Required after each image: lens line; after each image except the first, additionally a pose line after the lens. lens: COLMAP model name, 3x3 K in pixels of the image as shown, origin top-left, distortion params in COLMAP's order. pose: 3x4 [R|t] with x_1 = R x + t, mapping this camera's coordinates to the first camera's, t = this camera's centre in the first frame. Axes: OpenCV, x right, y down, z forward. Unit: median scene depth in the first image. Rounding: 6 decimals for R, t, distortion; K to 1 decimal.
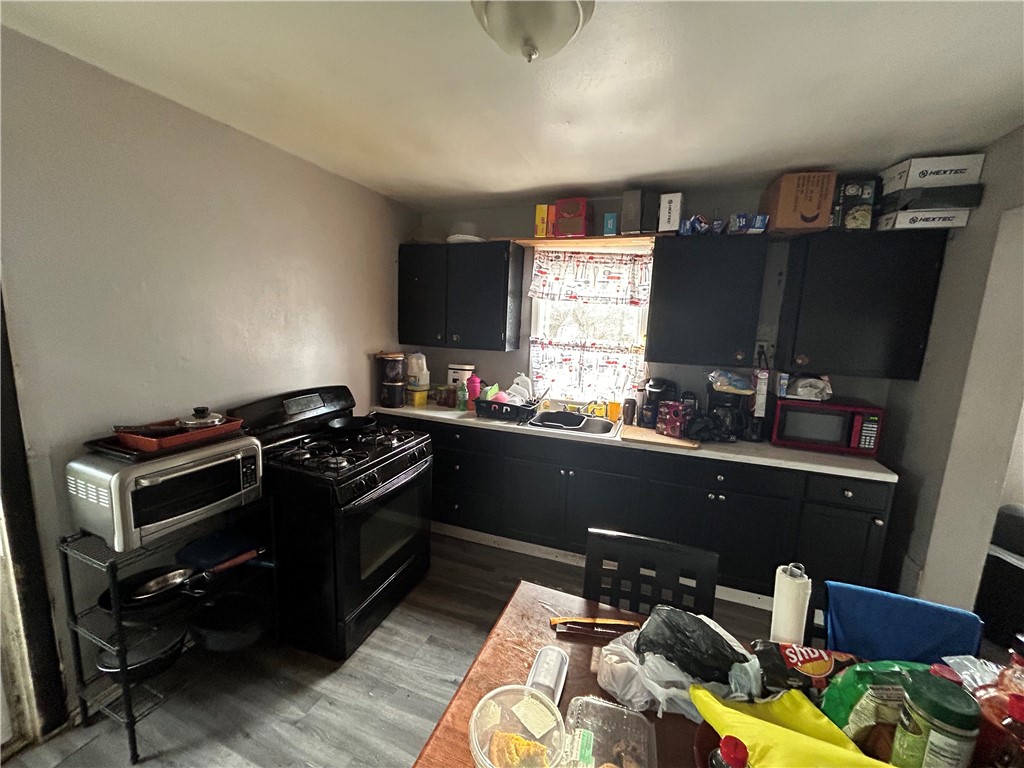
lens RADIAL K [[407.1, 0, 509.5], [0, 407.1, 382.7], [0, 0, 1]] dist [0.001497, 0.000012]
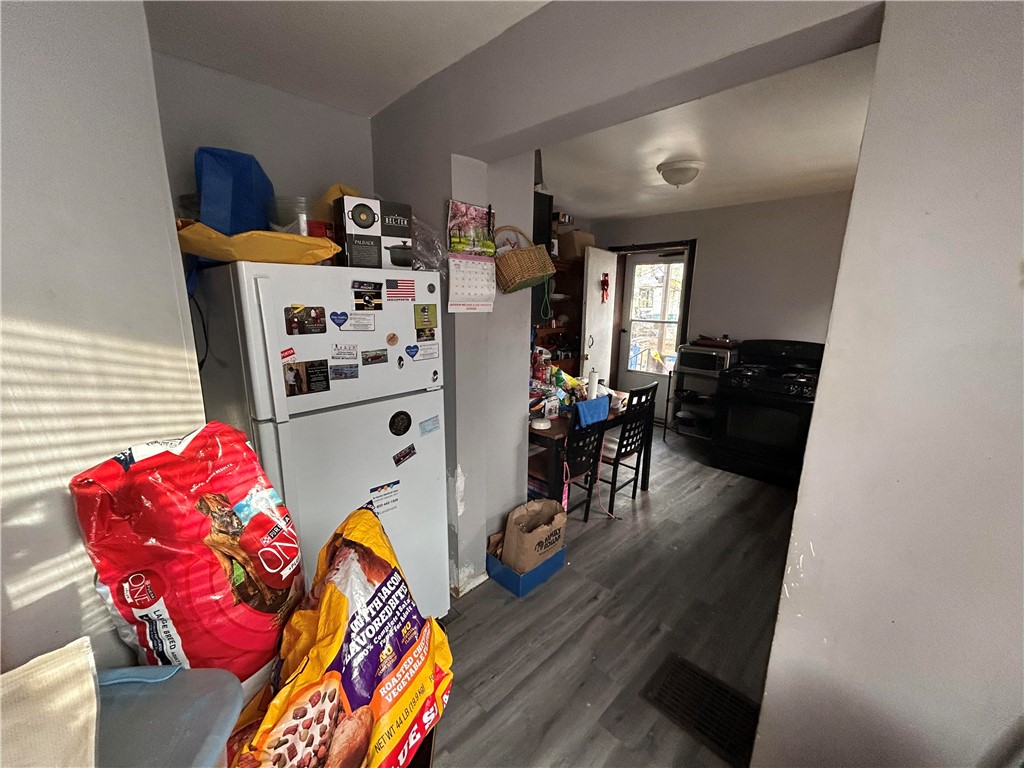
lens RADIAL K [[407.1, 0, 510.8], [0, 407.1, 383.3], [0, 0, 1]] dist [0.001497, 0.000012]
pose [[-0.417747, 0.157277, -0.894847, 1.861416], [-0.162172, 0.956179, 0.243765, -0.043107], [0.893973, 0.246951, -0.373935, 0.820147]]
